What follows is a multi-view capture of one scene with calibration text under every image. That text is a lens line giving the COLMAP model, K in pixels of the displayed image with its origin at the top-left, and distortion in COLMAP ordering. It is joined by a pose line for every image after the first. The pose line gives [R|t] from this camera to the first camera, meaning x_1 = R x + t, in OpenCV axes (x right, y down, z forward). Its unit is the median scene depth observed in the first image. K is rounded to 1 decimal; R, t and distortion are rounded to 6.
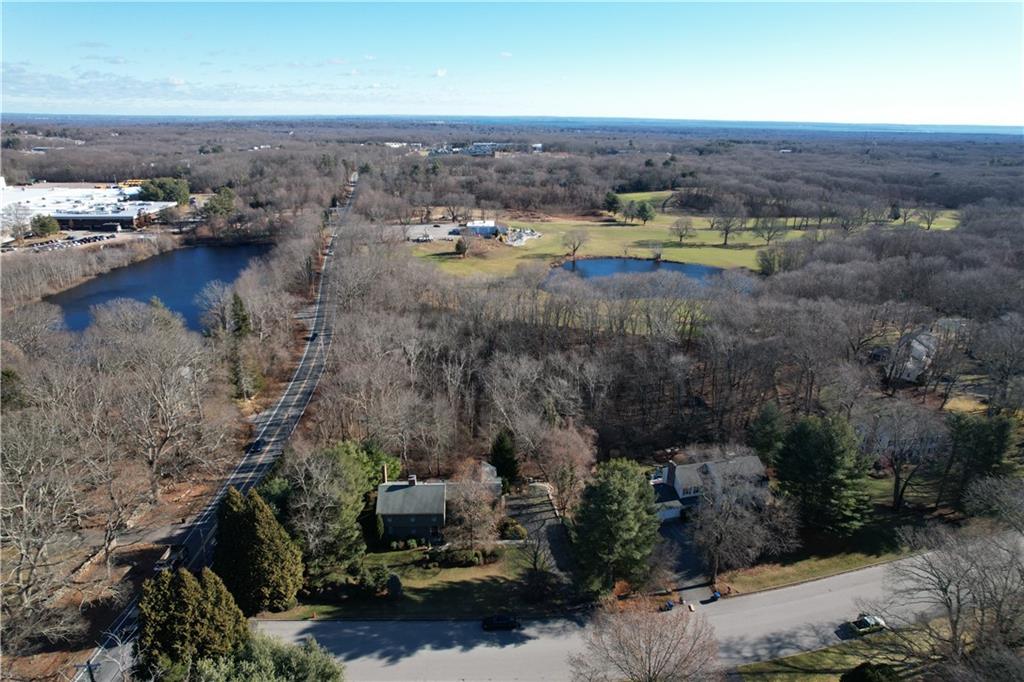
lens RADIAL K [[664.0, 0, 512.0], [0, 664.0, 341.0], [0, 0, 1]] dist [-0.068001, 0.064522]
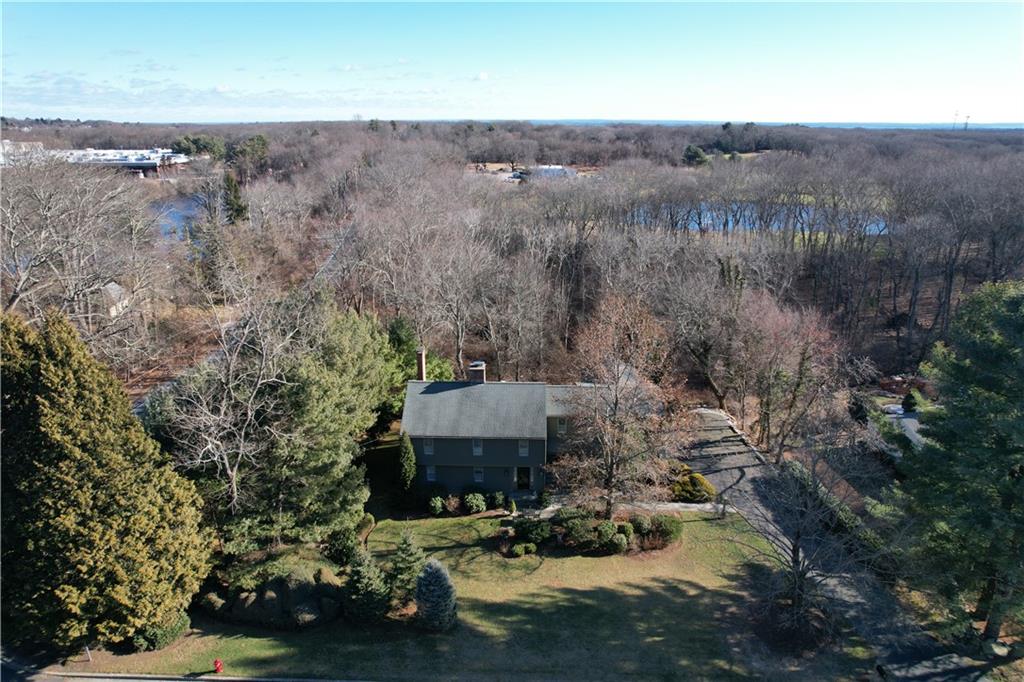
lens RADIAL K [[664.0, 0, 512.0], [0, 664.0, 341.0], [0, 0, 1]] dist [-0.068001, 0.064522]
pose [[0.997252, 0.015527, -0.072436, -0.097784], [-0.016010, 0.999853, -0.006103, 0.203679], [0.072330, 0.007245, 0.997354, 0.558170]]
